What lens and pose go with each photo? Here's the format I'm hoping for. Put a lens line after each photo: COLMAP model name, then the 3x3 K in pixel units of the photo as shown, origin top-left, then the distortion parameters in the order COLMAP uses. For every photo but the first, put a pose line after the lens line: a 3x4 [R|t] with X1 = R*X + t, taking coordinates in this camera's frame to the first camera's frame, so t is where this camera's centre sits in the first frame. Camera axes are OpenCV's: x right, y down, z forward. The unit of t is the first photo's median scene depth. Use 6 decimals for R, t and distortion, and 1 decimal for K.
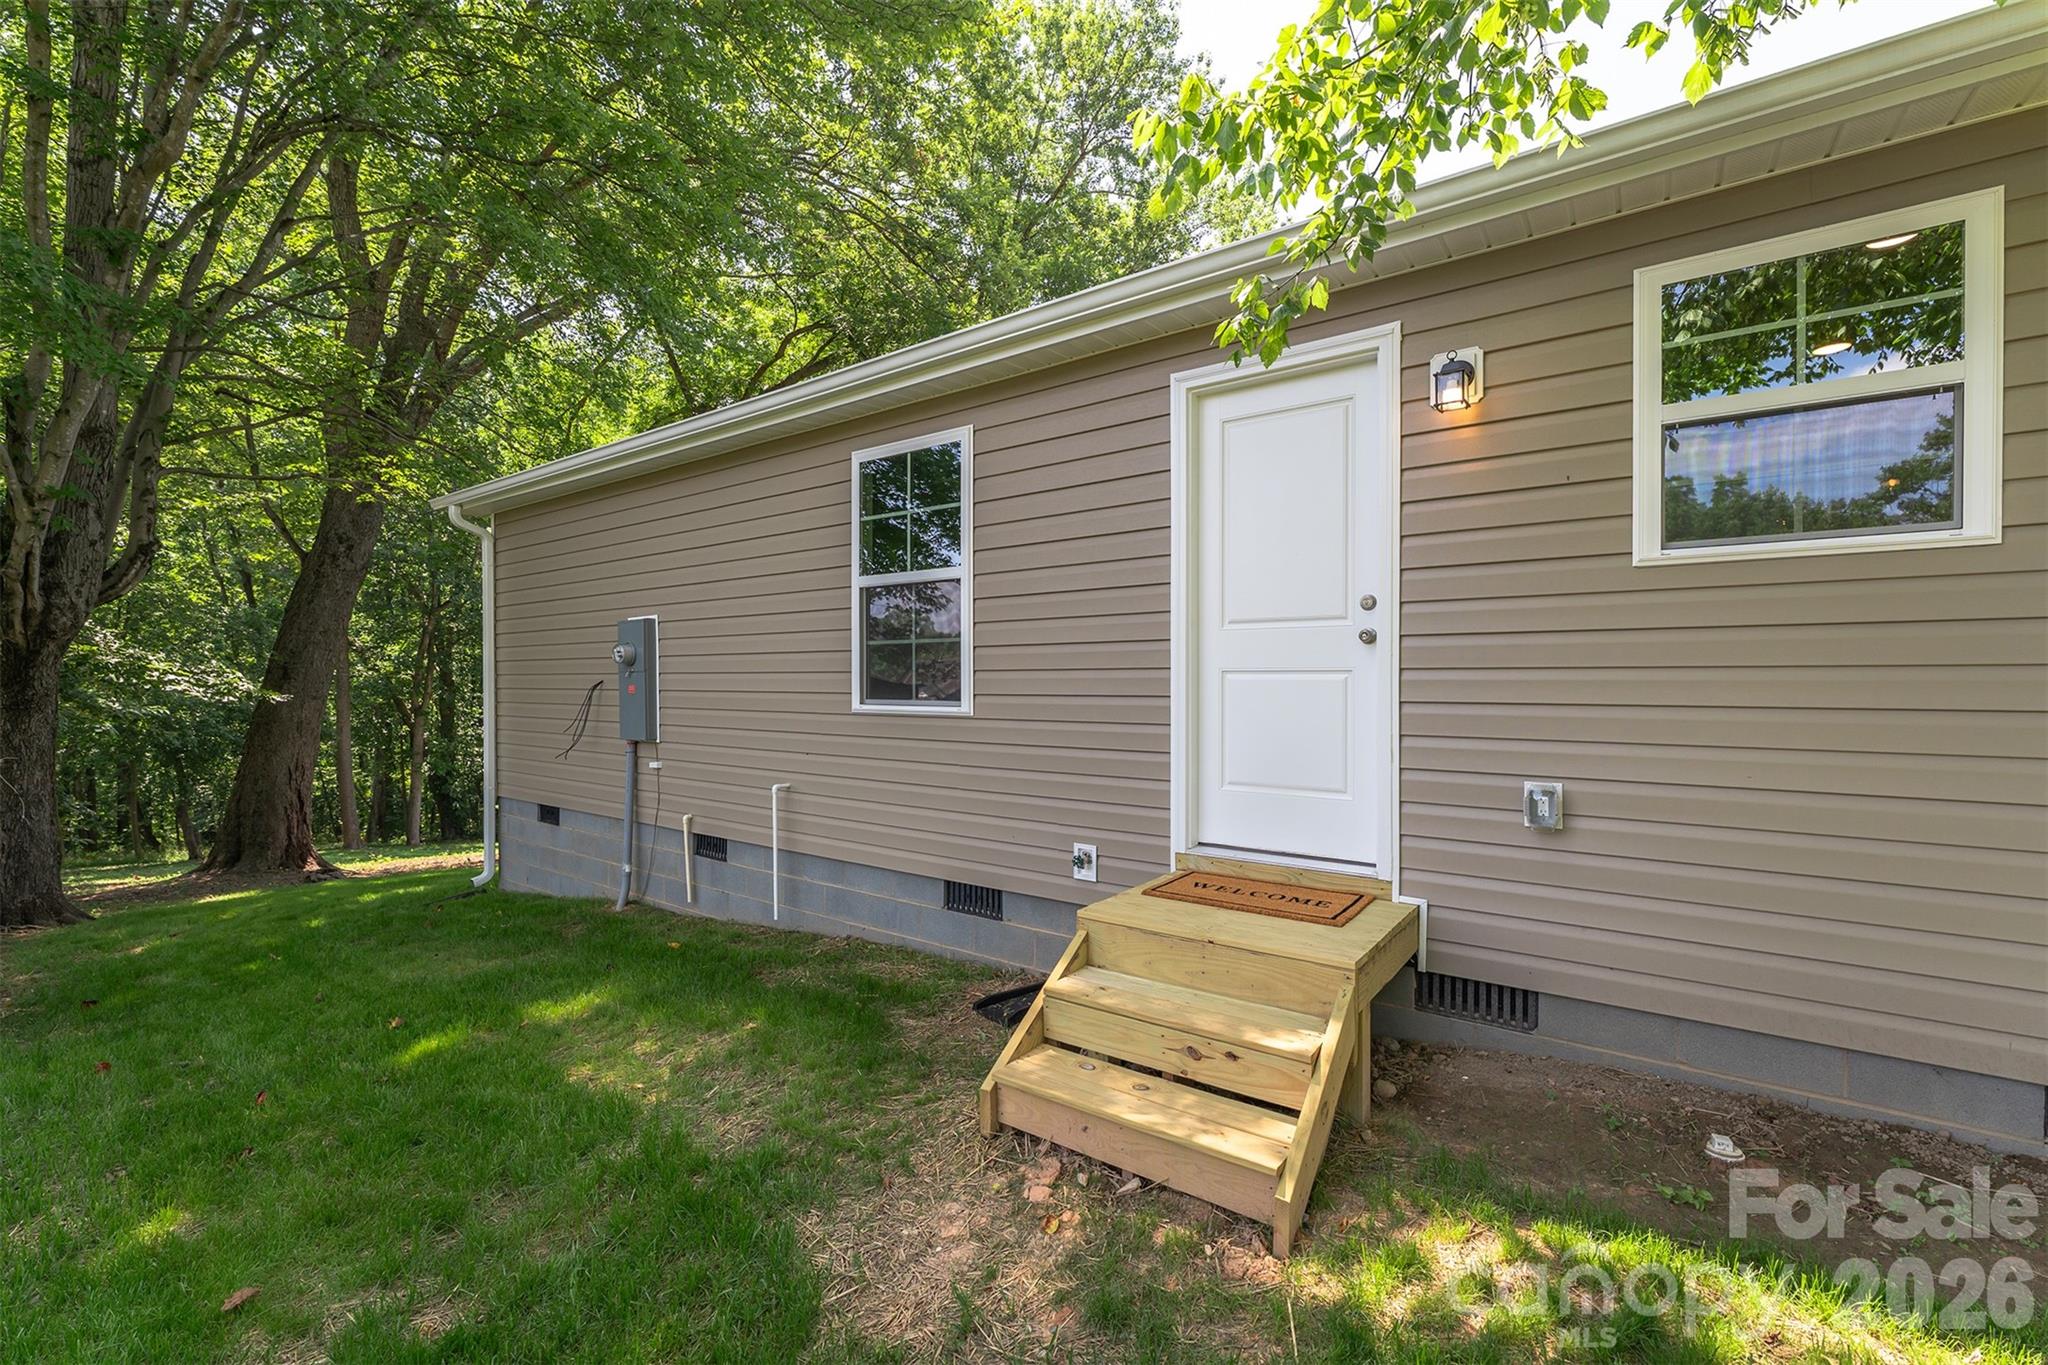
lens RADIAL K [[840.3, 0, 1014.5], [0, 840.3, 680.8], [0, 0, 1]] dist [-0.003895, -0.000366]
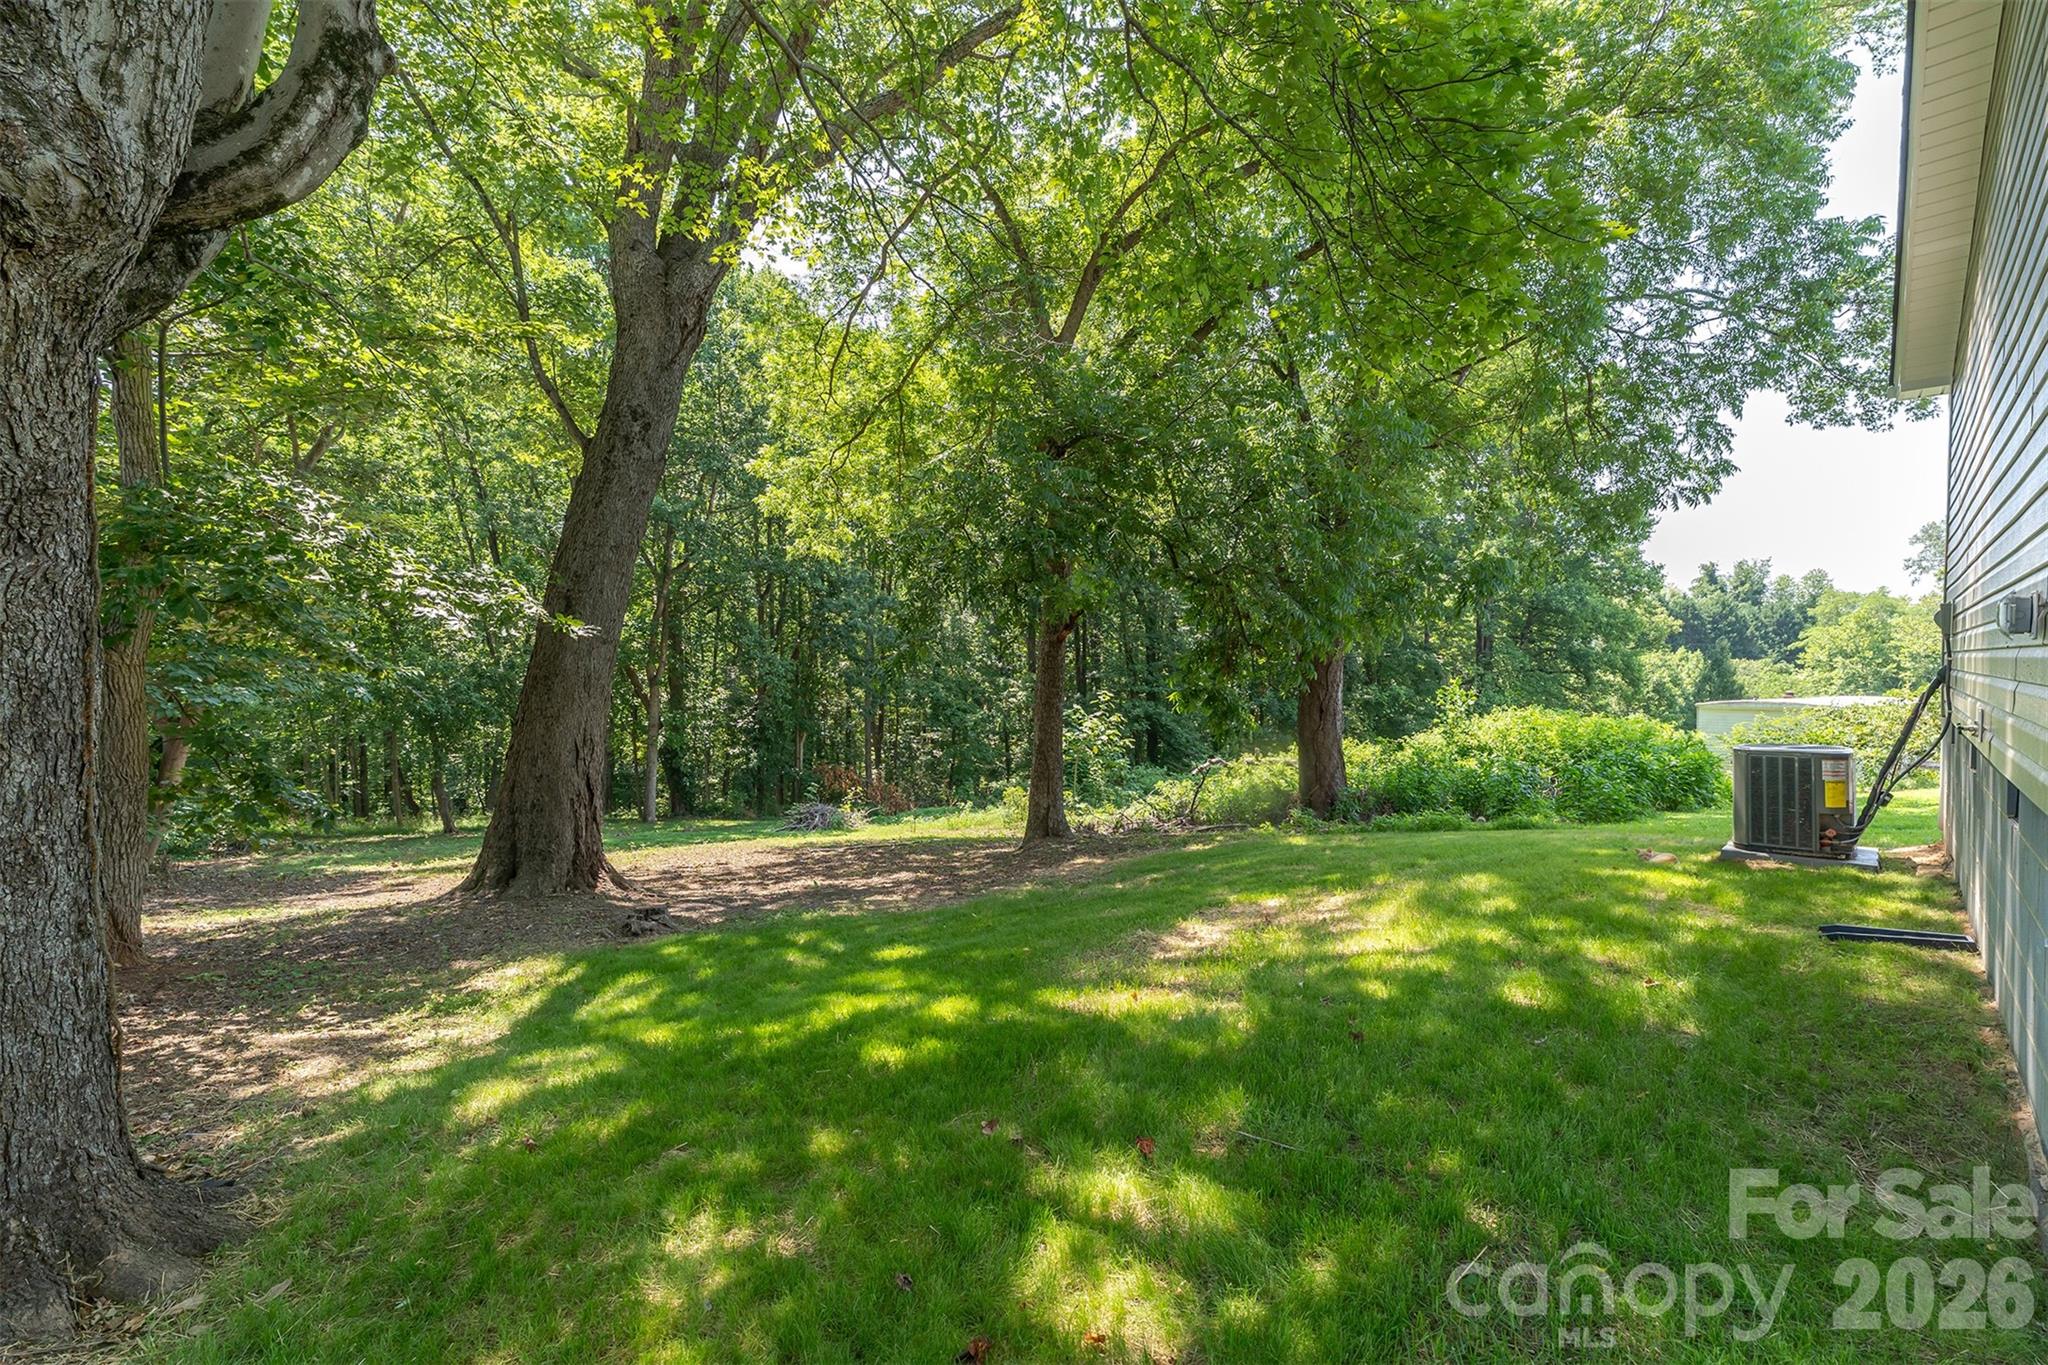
lens RADIAL K [[840.3, 0, 1033.3], [0, 840.3, 677.4], [0, 0, 1]] dist [-0.003895, -0.000366]
pose [[0.986814, 0.003377, -0.161822, -0.185674], [0.000180, 0.999759, 0.021964, 0.016871], [0.161857, -0.021704, 0.986575, 0.184618]]
